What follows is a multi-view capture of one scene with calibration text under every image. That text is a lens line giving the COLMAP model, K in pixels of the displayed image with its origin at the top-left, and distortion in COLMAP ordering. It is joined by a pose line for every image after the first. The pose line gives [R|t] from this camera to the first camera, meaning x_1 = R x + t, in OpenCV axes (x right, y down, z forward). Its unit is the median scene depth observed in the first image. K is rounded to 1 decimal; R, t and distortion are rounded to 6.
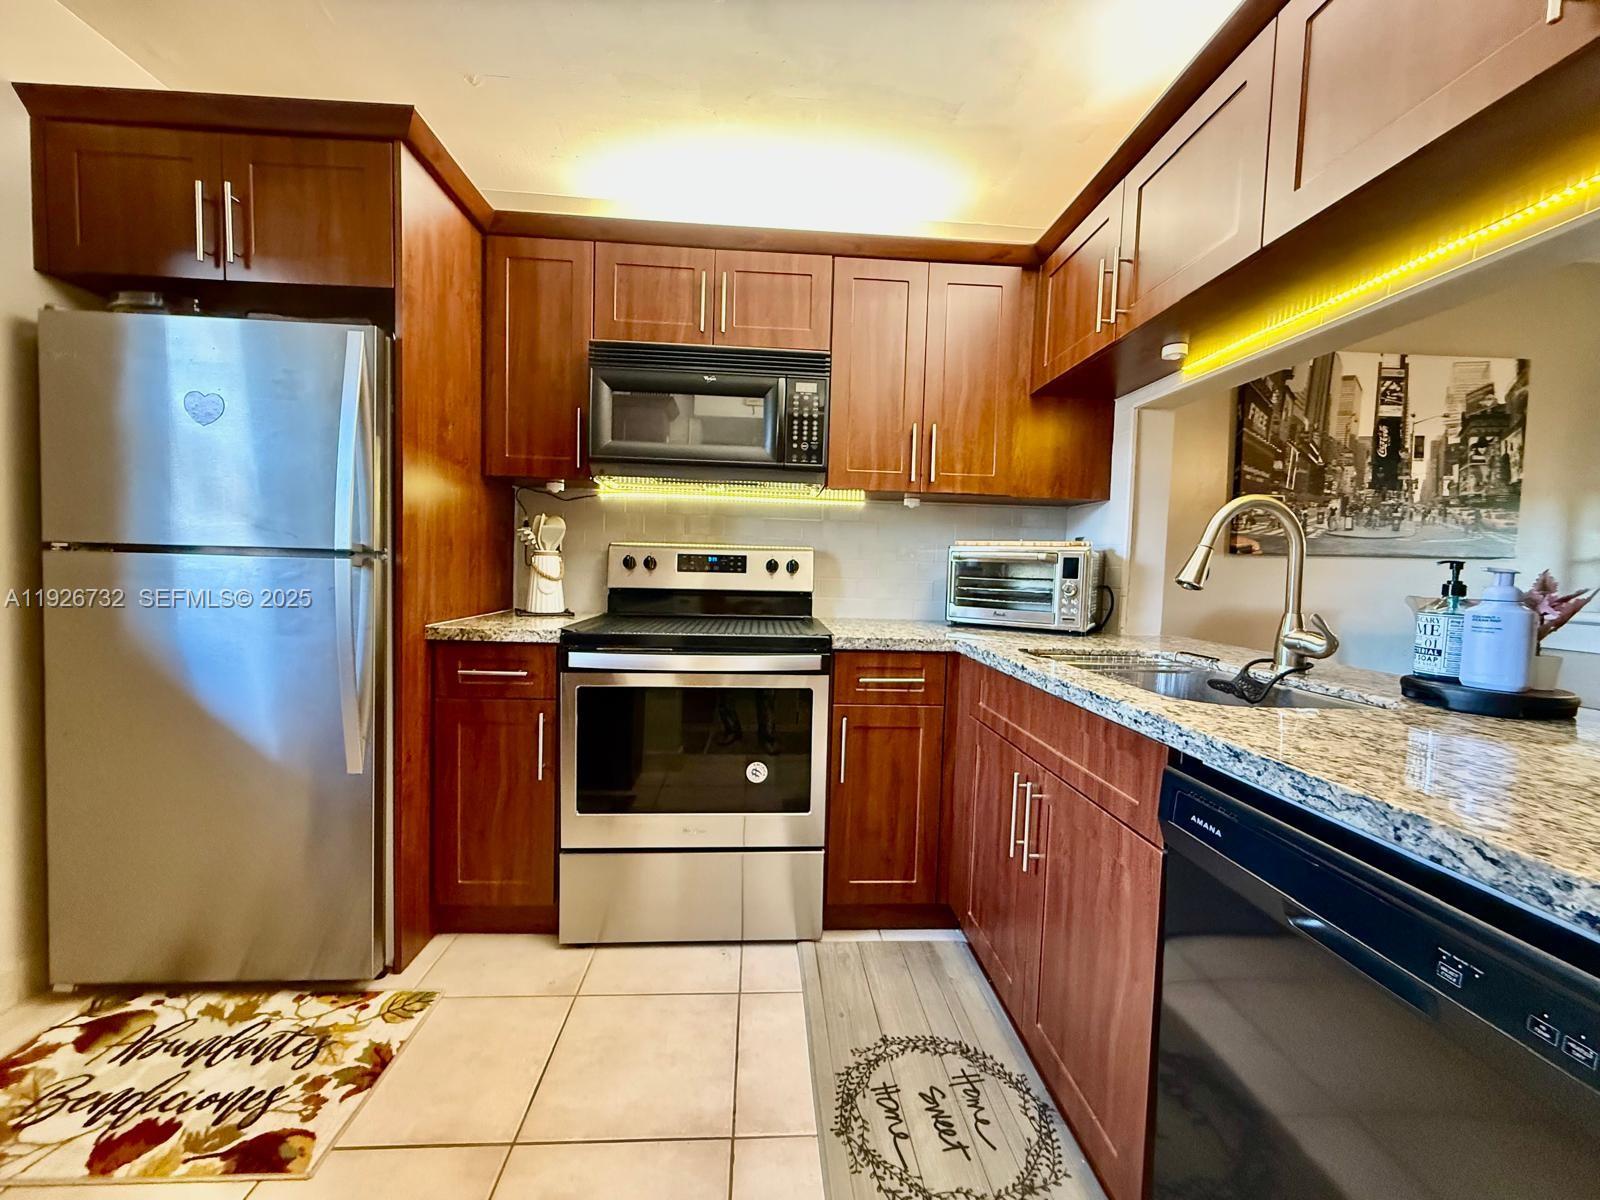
lens RADIAL K [[634.6, 0, 798.2], [0, 634.6, 599.2], [0, 0, 1]] dist [0.001153, -0.000394]
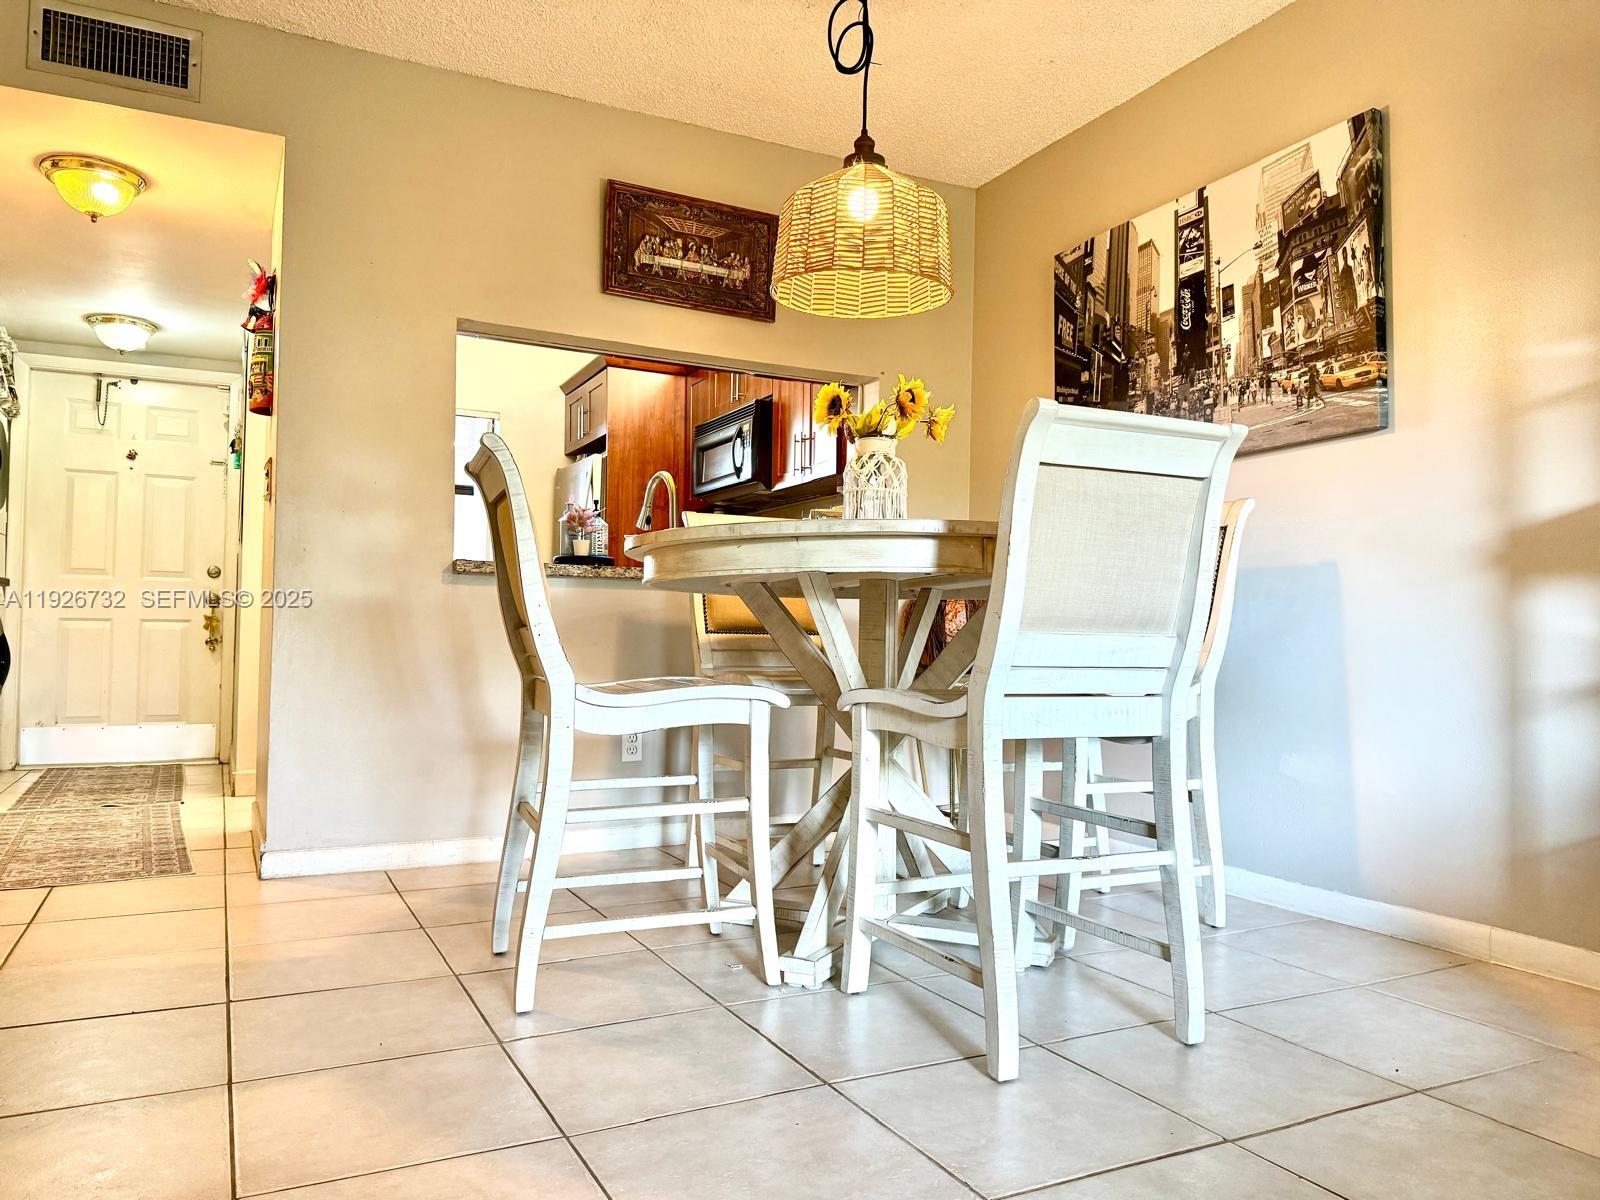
lens RADIAL K [[1130.2, 0, 801.3], [0, 1130.2, 598.0], [0, 0, 1]] dist [0.034565, -0.048922]
pose [[0.398924, -0.057208, -0.915198, 2.398407], [-0.049473, 0.995256, -0.083777, 0.272559], [0.915648, 0.078698, 0.394201, 0.114538]]
